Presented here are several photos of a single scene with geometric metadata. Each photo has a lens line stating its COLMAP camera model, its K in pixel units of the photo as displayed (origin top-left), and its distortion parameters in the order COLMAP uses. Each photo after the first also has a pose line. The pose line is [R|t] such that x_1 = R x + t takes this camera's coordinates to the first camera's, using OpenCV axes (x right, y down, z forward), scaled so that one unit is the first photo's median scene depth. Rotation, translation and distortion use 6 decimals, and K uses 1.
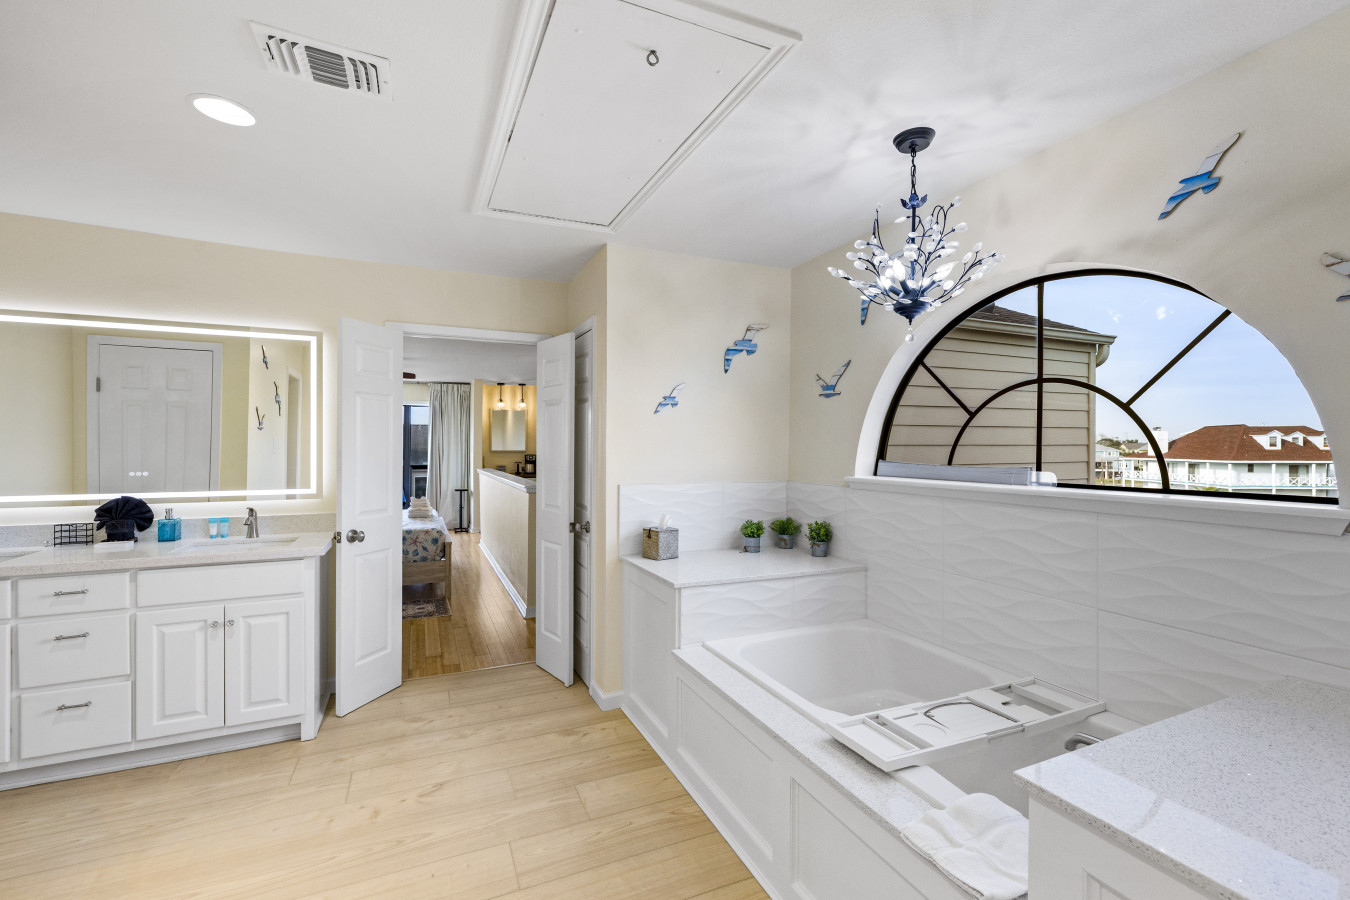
lens RADIAL K [[560.9, 0, 699.2], [0, 560.9, 443.4], [0, 0, 1]] dist [0.001051, -0.000155]
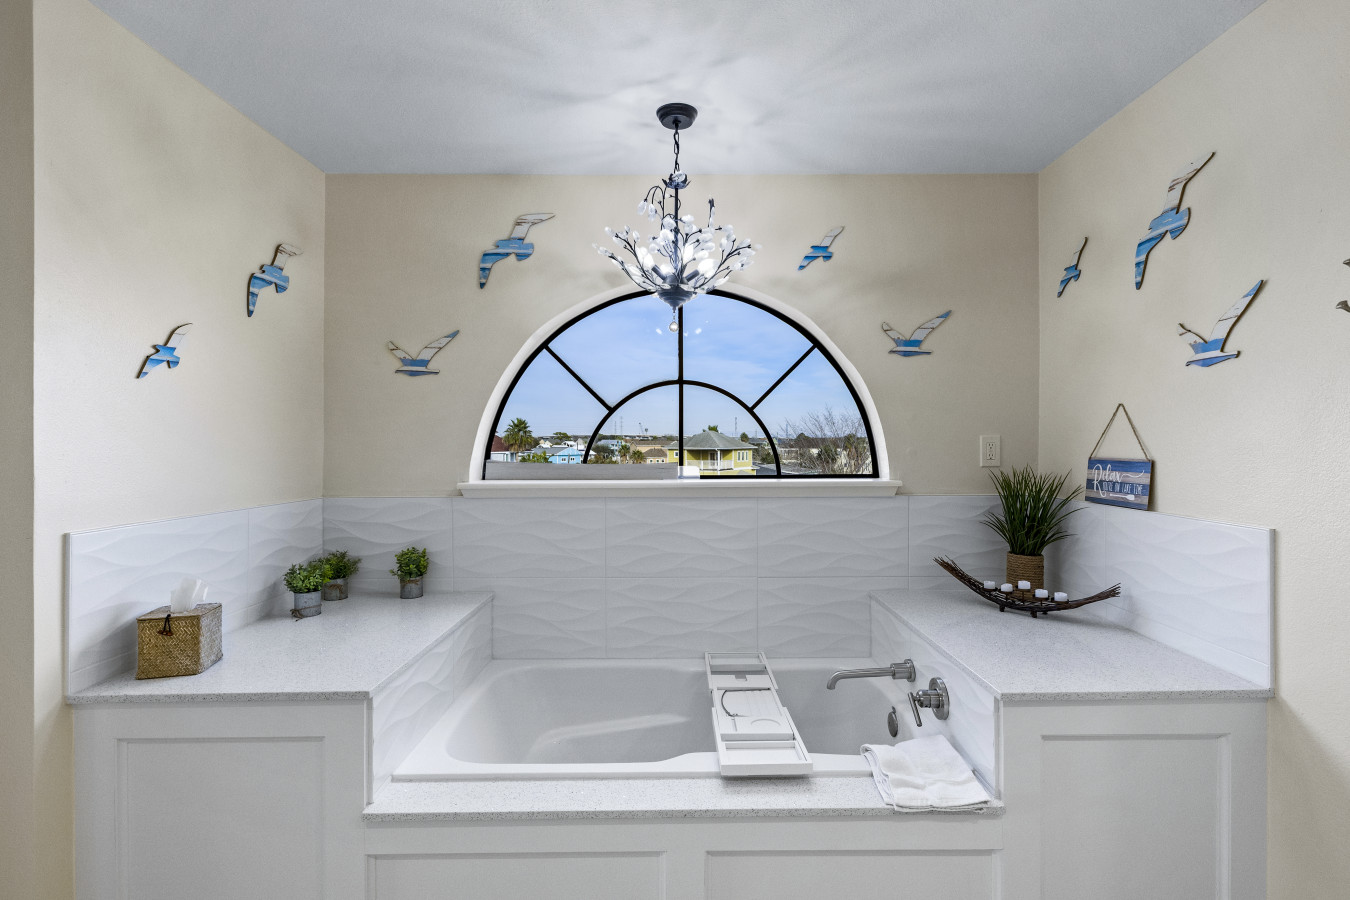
lens RADIAL K [[638.2, 0, 670.3], [0, 638.2, 442.5], [0, 0, 1]] dist [0.000449, 0.000292]
pose [[0.438923, -0.004129, 0.898515, -0.474051], [-0.002383, 0.999981, 0.005759, -0.002112], [-0.898522, -0.004669, 0.438904, 0.442625]]
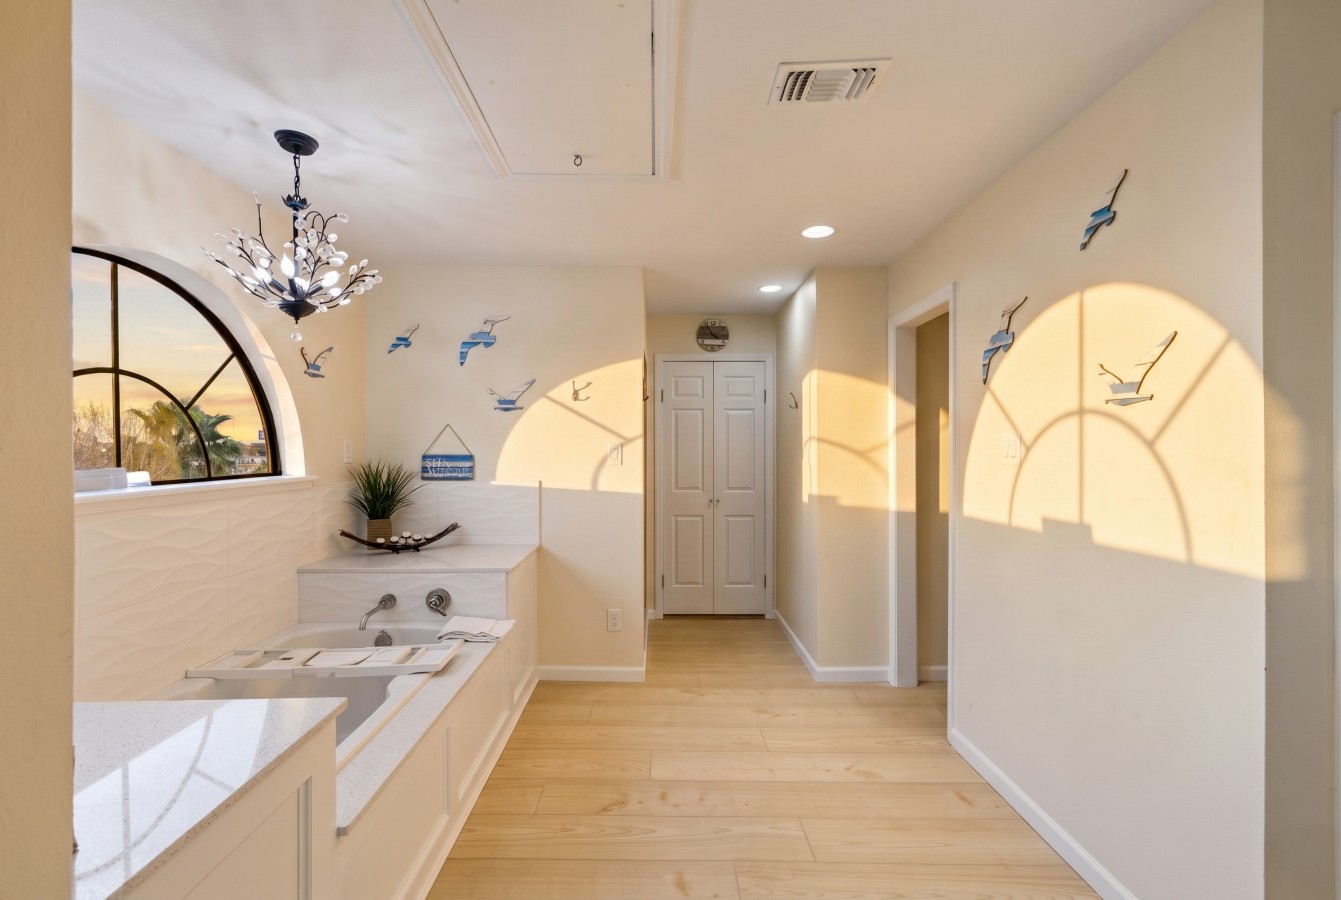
lens RADIAL K [[581.6, 0, 670.2], [0, 581.6, 449.7], [0, 0, 1]] dist [-0.002397, 0.000027]
pose [[-0.903224, -0.006525, 0.429121, -0.553755], [-0.007245, 0.999974, -0.000045, 0.007151], [-0.429109, -0.003150, -0.903247, 1.356376]]
